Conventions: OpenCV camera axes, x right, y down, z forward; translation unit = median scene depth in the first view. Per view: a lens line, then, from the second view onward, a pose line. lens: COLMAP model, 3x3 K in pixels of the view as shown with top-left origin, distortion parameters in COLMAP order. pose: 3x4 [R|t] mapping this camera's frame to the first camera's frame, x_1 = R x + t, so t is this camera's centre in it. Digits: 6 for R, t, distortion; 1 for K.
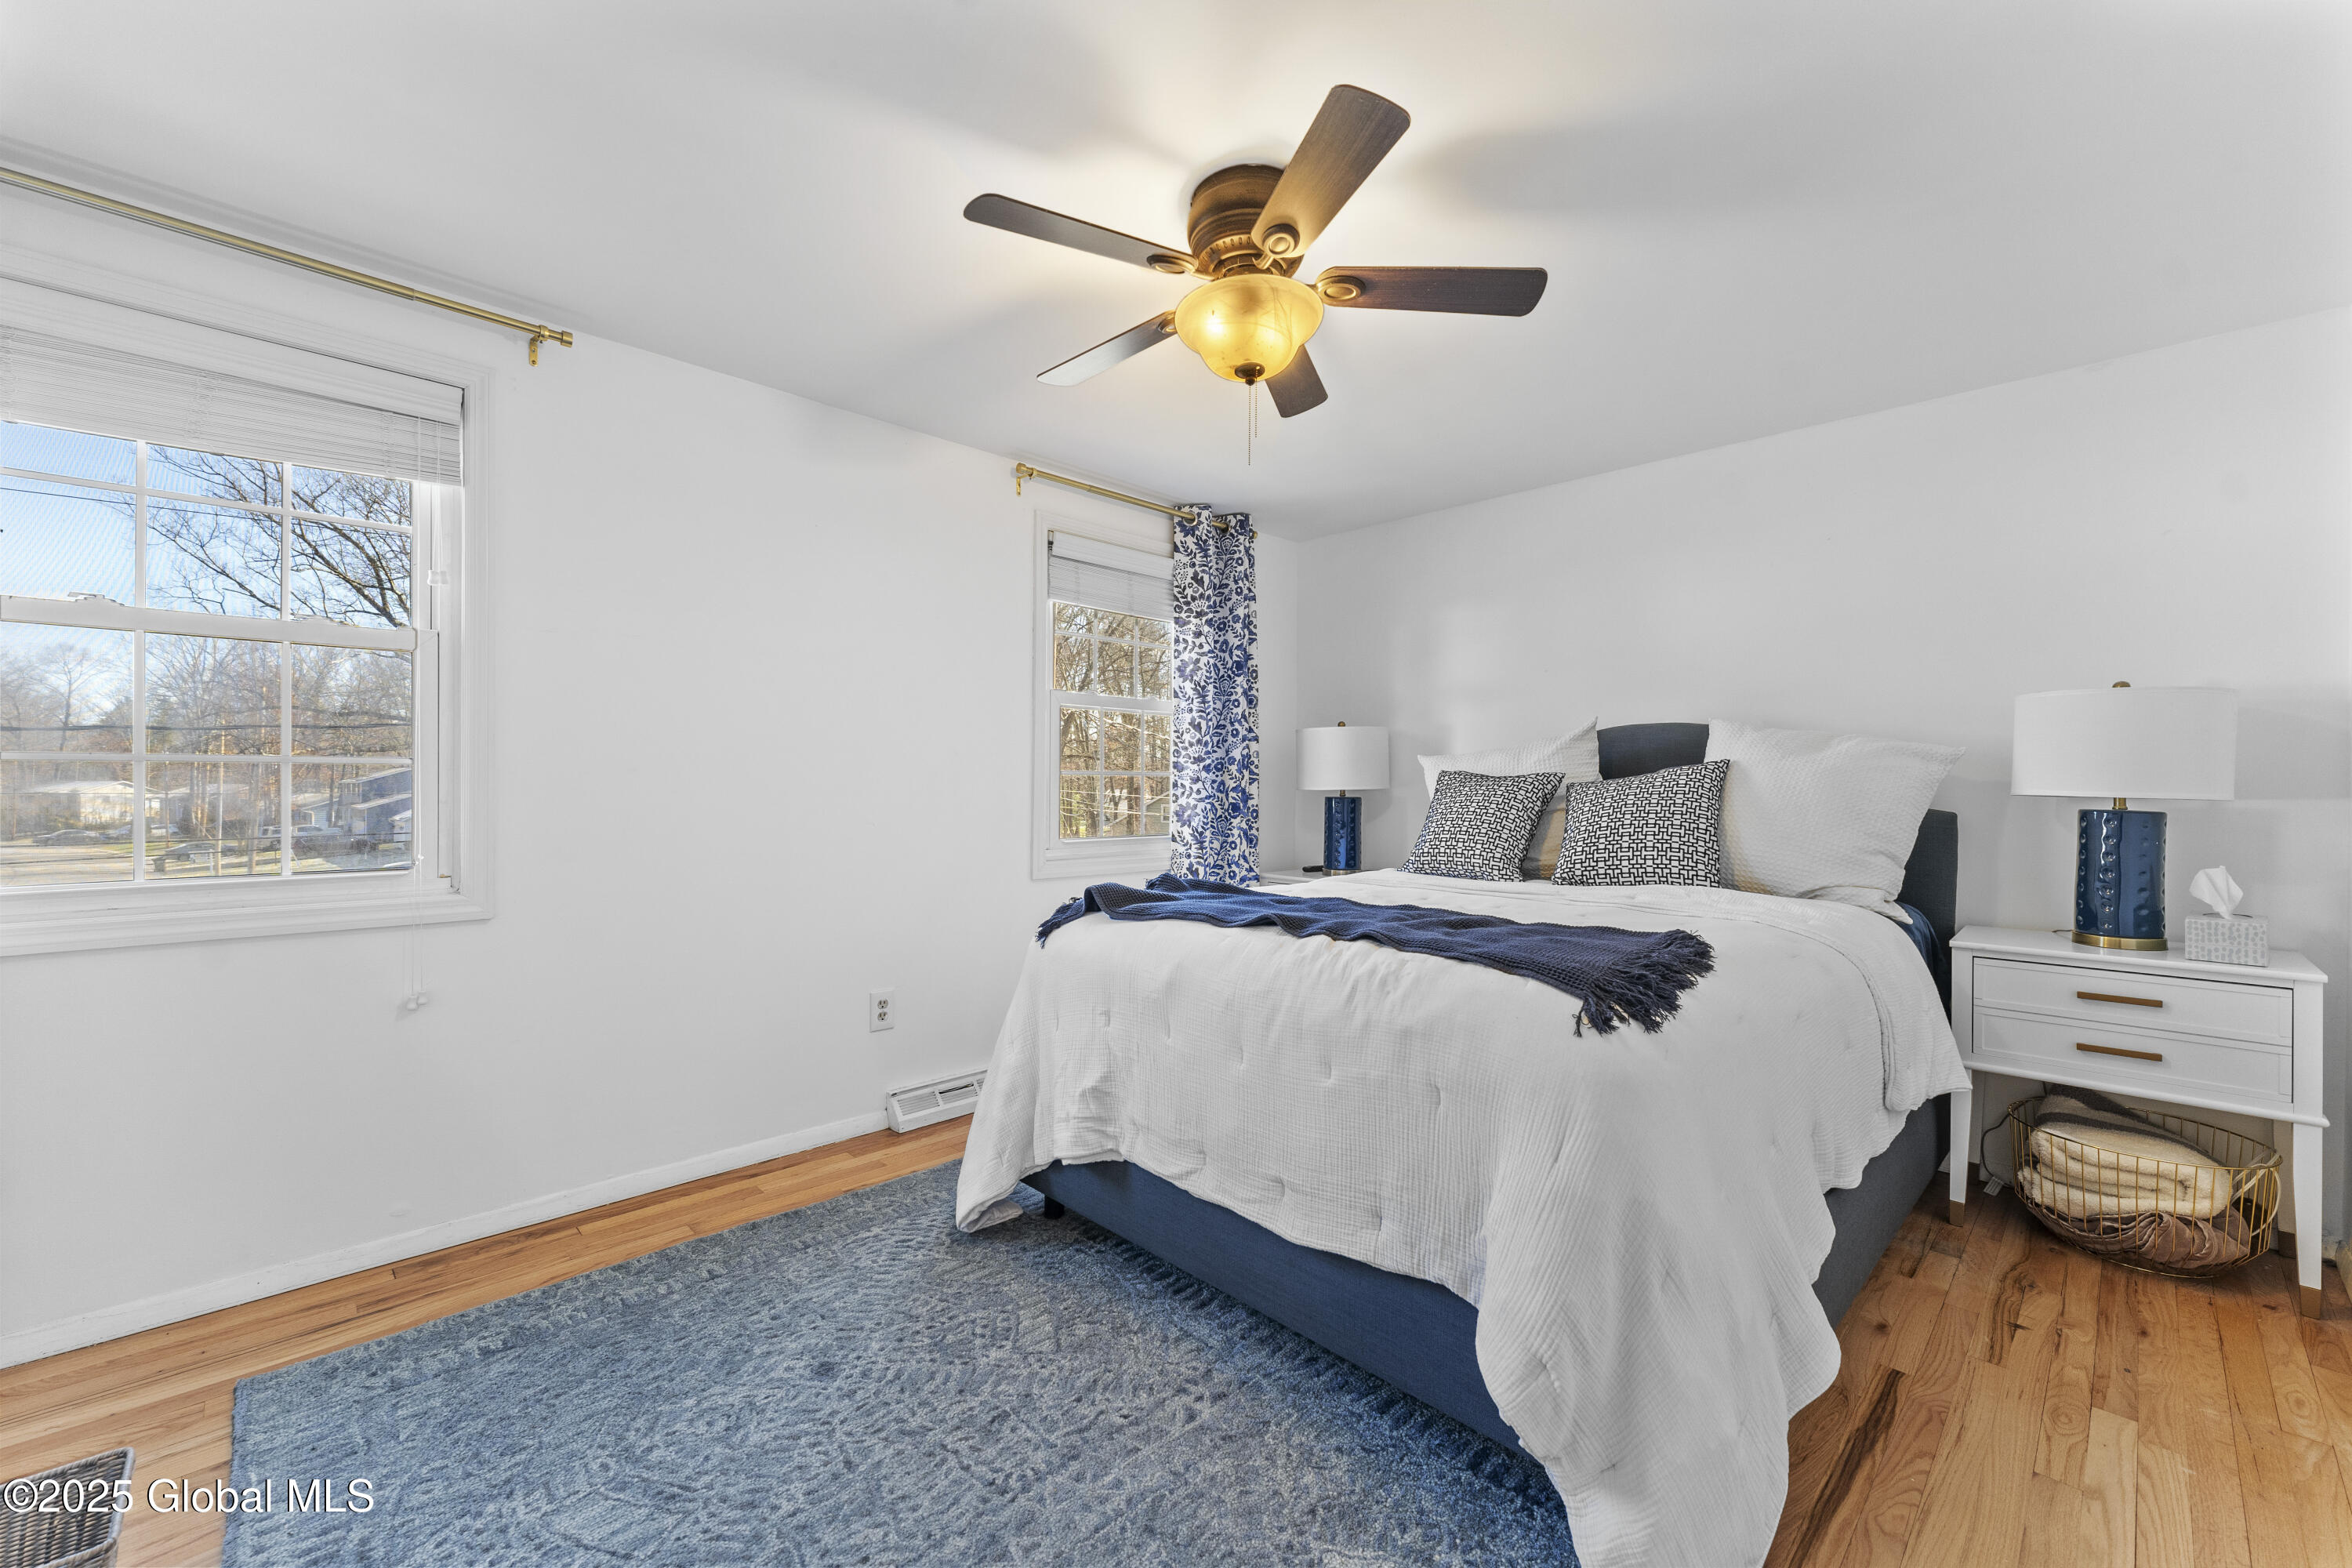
lens RADIAL K [[920.8, 0, 1177.0], [0, 920.8, 784.2], [0, 0, 1]] dist [0.000881, 0.000318]
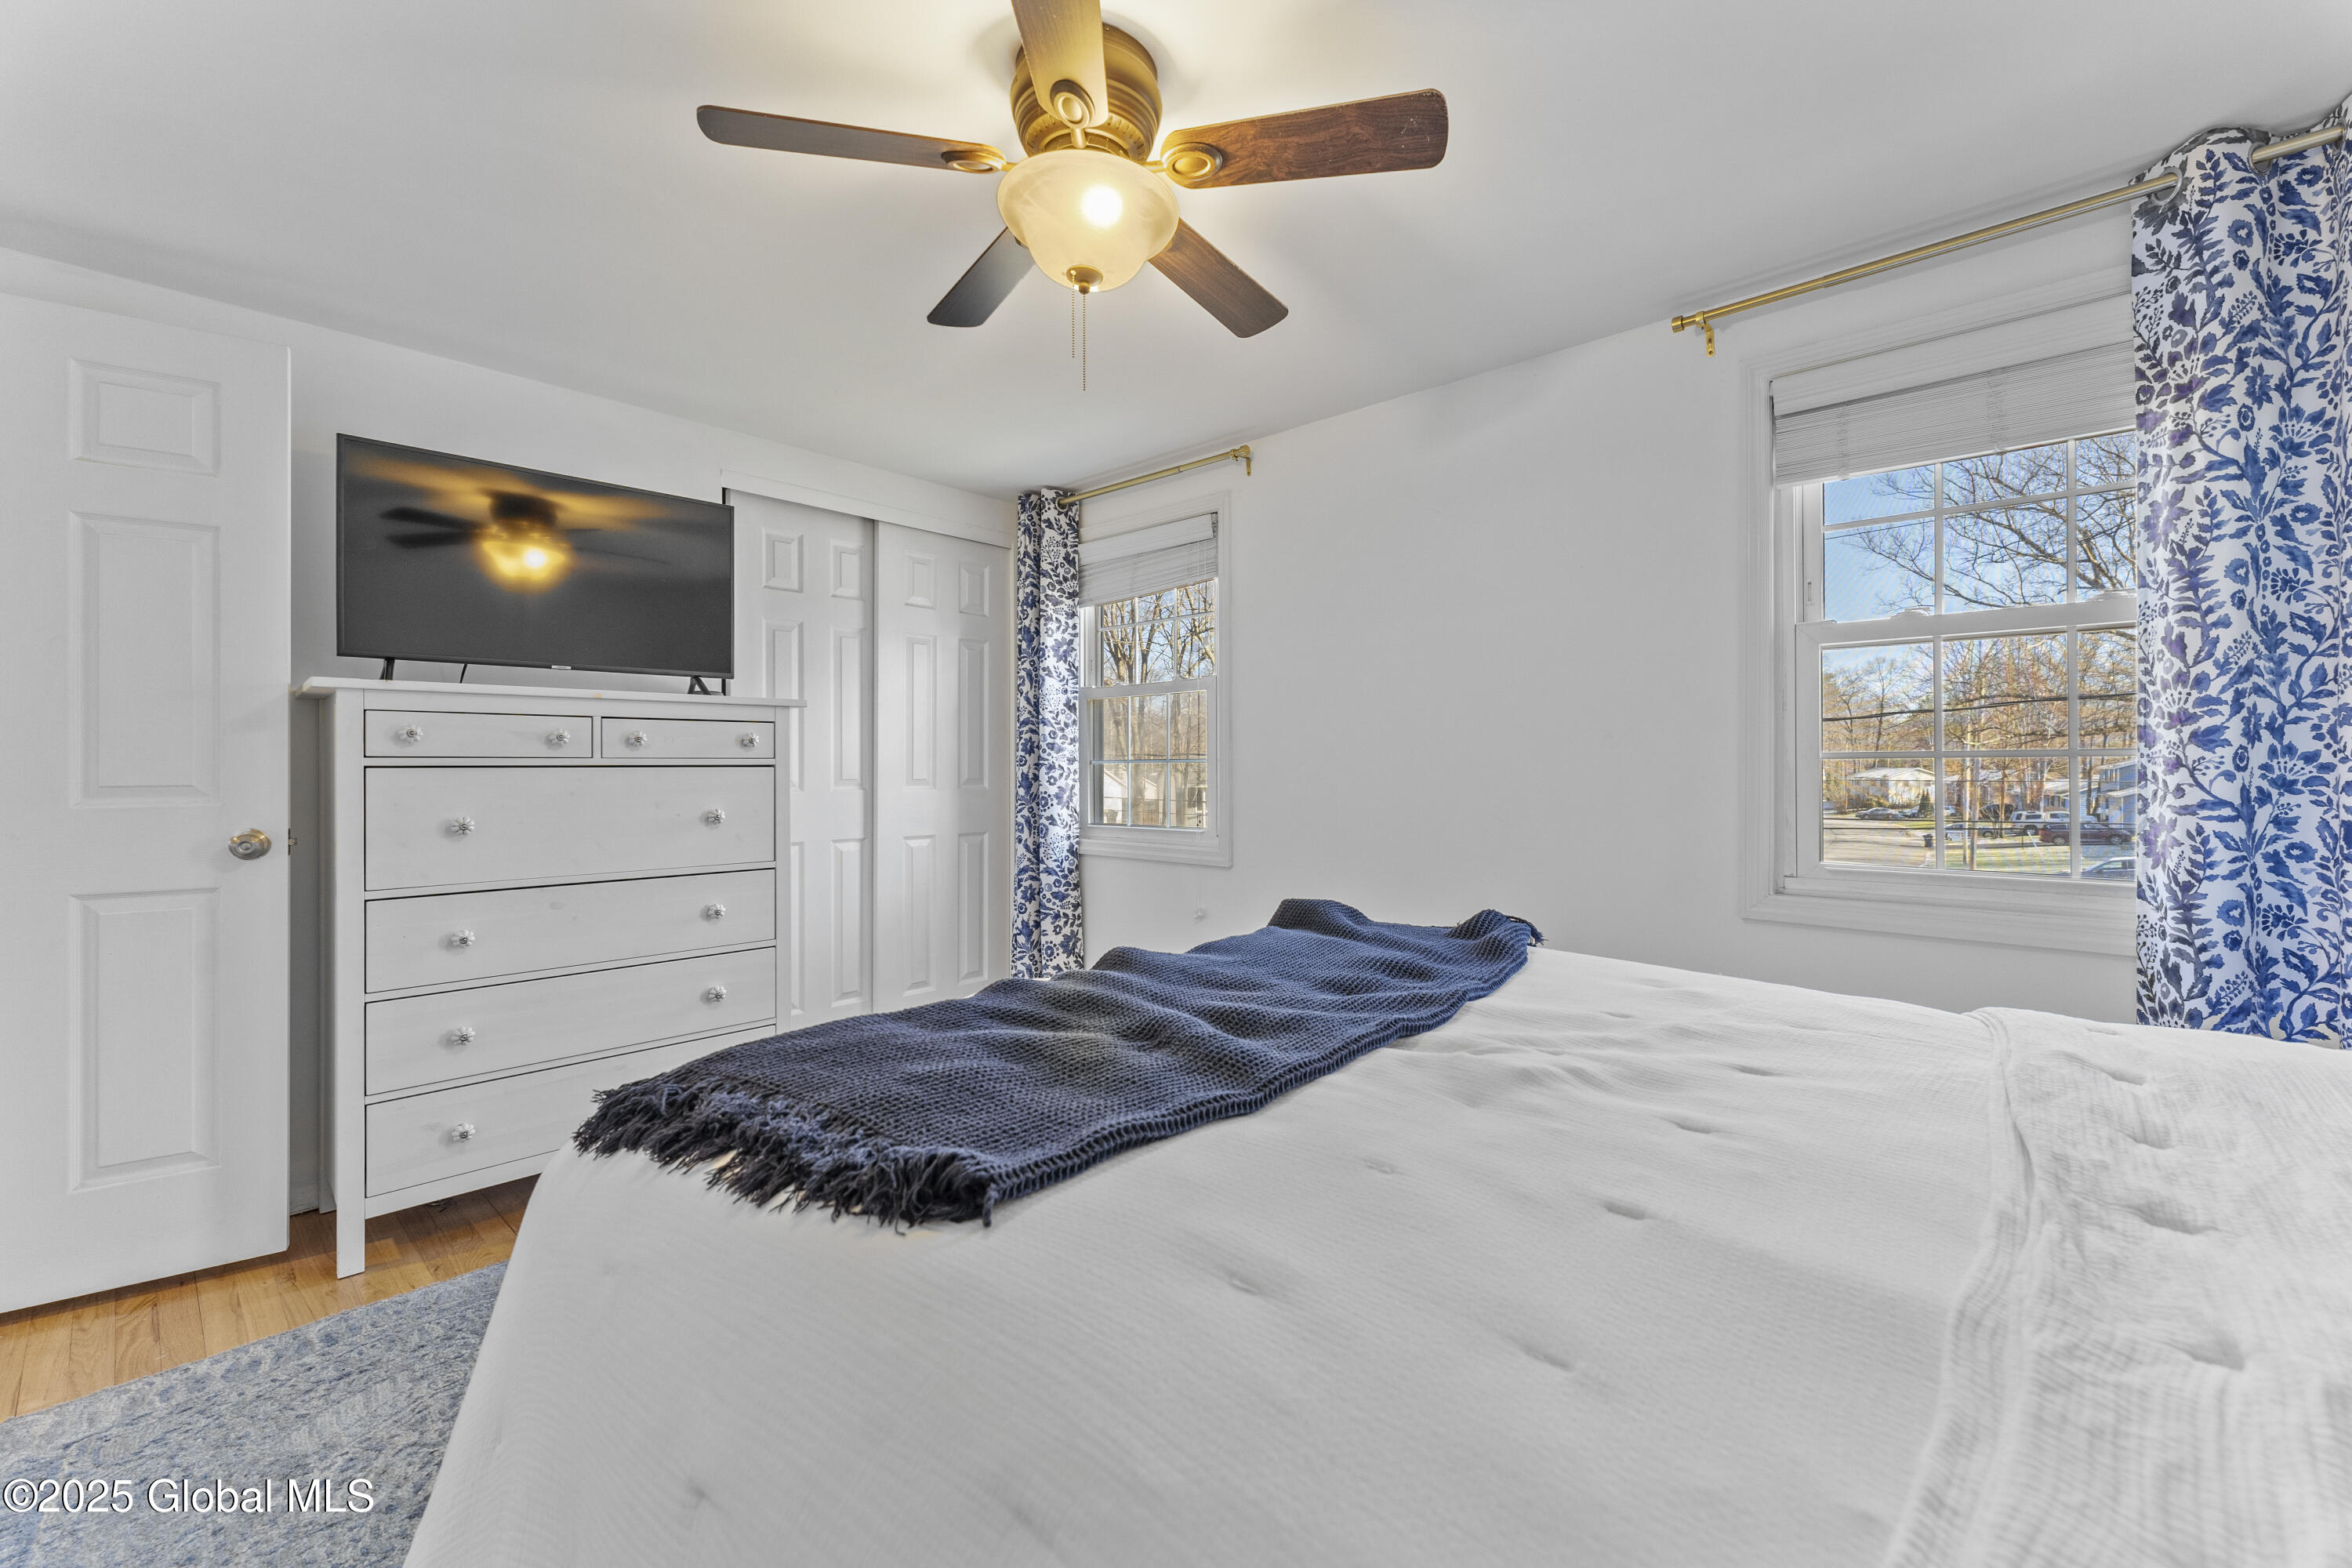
lens RADIAL K [[920.8, 0, 1177.9], [0, 920.8, 768.9], [0, 0, 1]] dist [0.000881, 0.000318]
pose [[0.046799, 0.004616, -0.998894, 0.444256], [-0.007013, 0.999966, 0.004292, -0.001120], [0.998880, 0.006805, 0.046830, 0.497244]]
